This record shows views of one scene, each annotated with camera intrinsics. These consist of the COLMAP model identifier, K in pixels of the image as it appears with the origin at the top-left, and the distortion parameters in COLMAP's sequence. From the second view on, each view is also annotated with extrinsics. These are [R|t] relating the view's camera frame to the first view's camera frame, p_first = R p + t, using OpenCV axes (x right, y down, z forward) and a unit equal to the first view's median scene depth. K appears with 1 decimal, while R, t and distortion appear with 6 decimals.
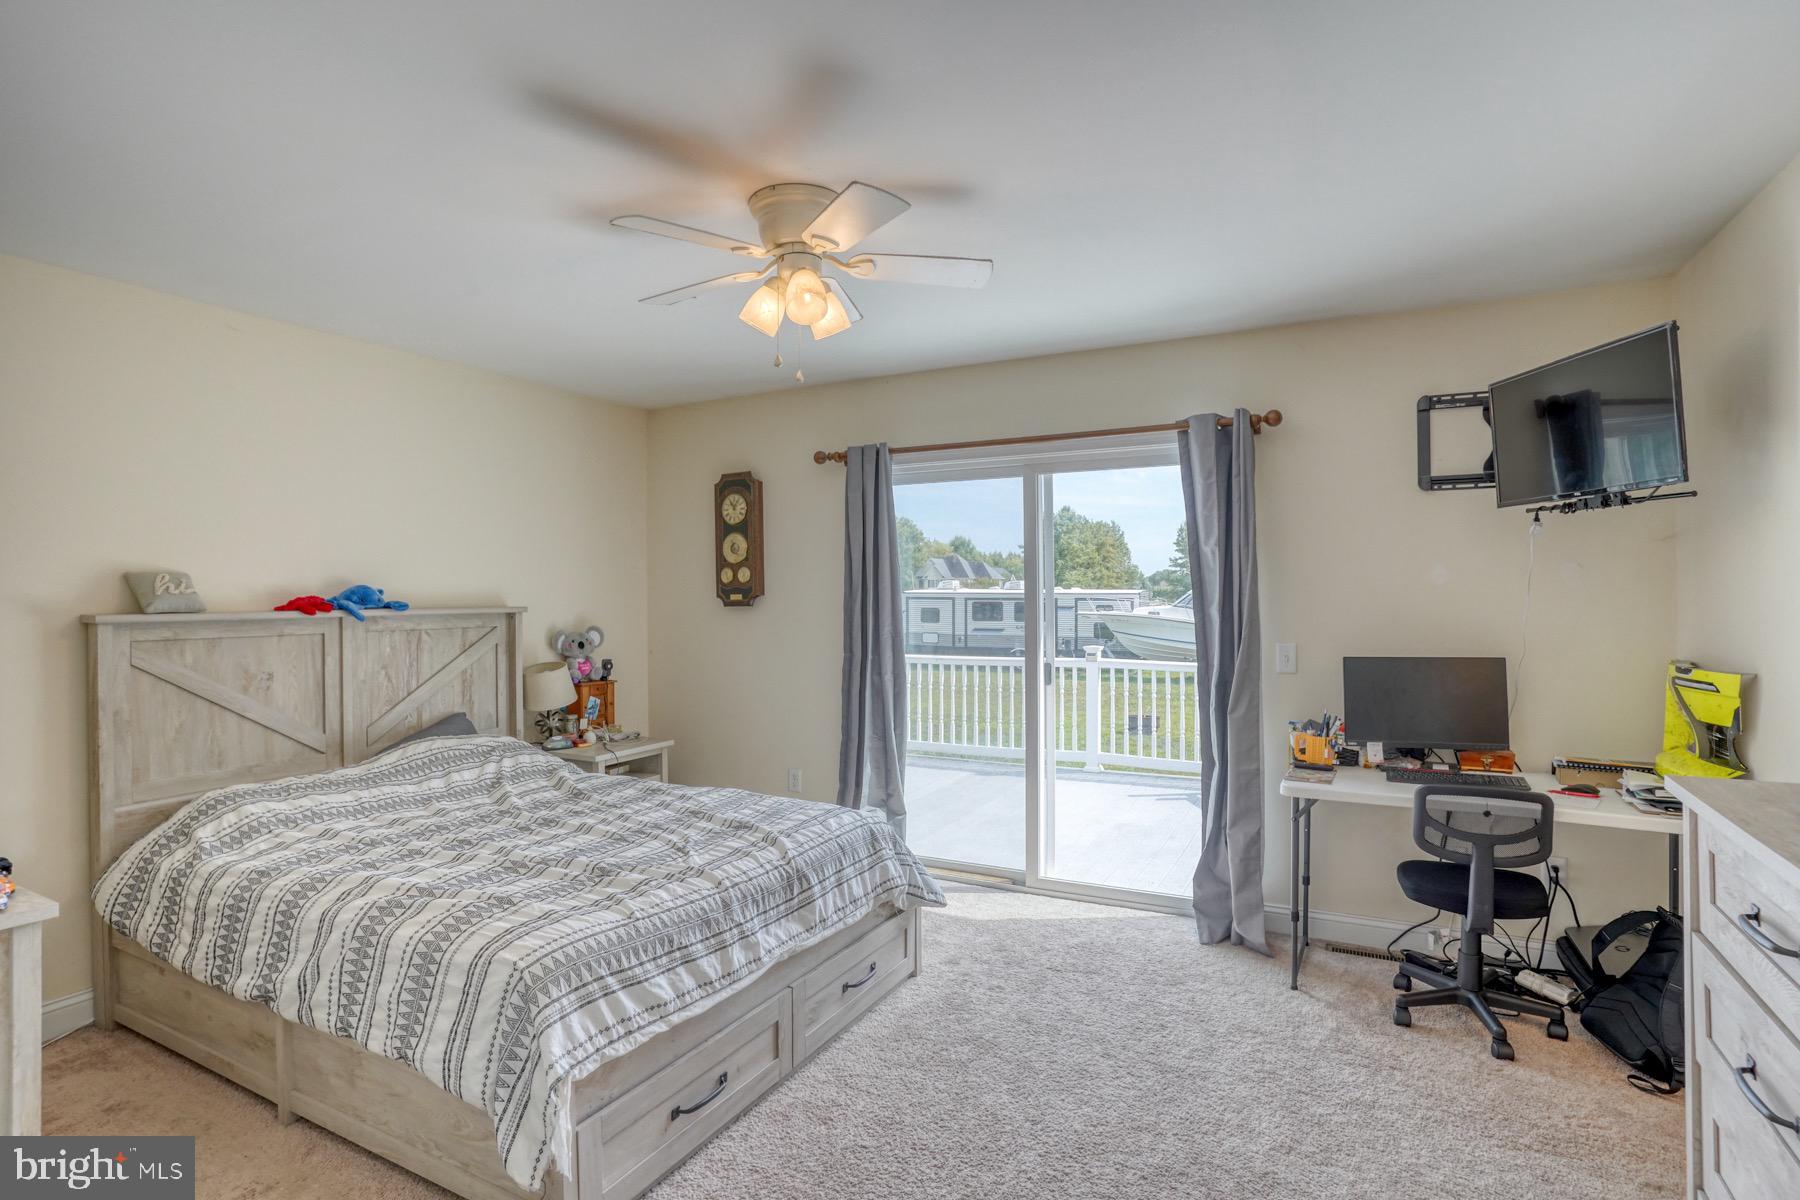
lens RADIAL K [[897.6, 0, 896.5], [0, 897.6, 605.5], [0, 0, 1]] dist [-0.081707, 0.040860]
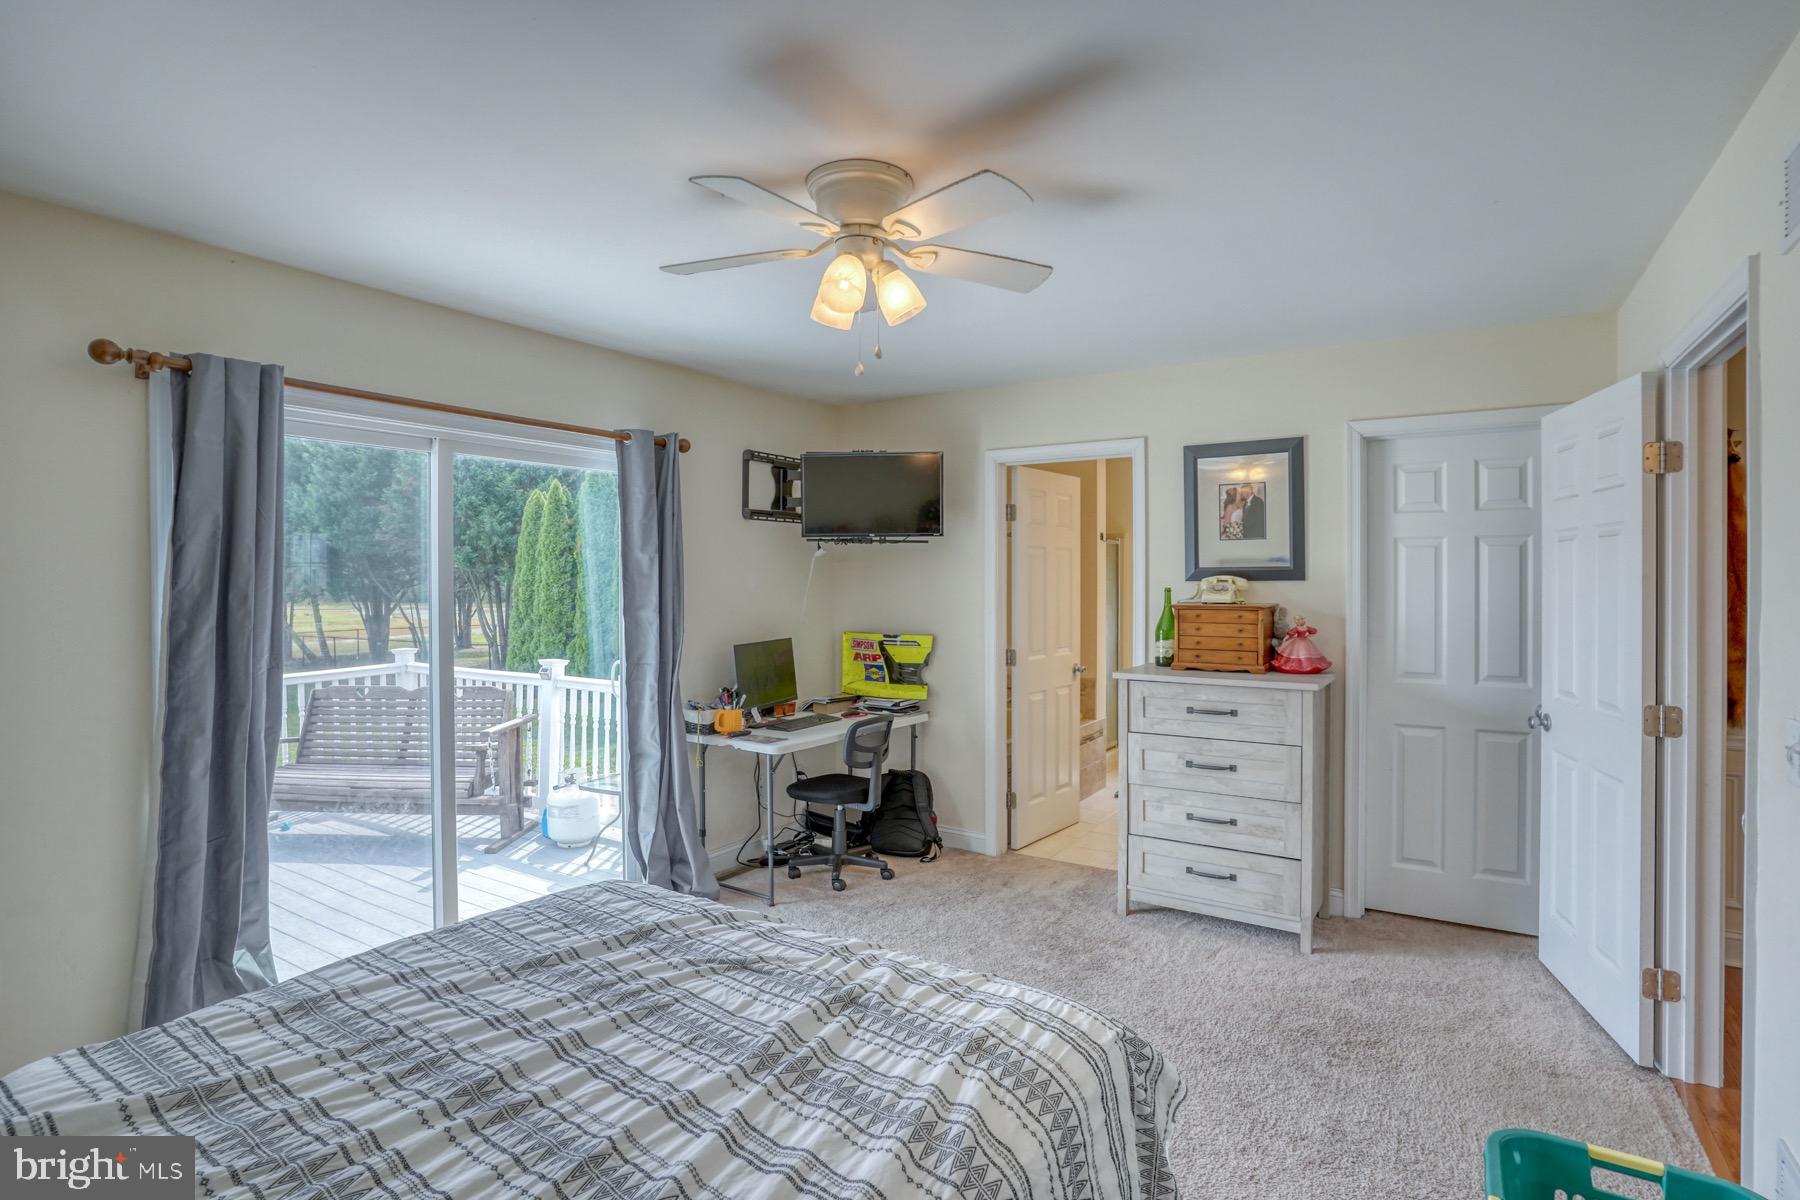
lens RADIAL K [[897.6, 0, 896.5], [0, 897.6, 605.5], [0, 0, 1]] dist [-0.081707, 0.040860]
pose [[0.083663, -0.022686, 0.996236, -0.802144], [0.014070, 0.999668, 0.021583, -0.025521], [-0.996395, 0.012211, 0.083954, 0.691555]]
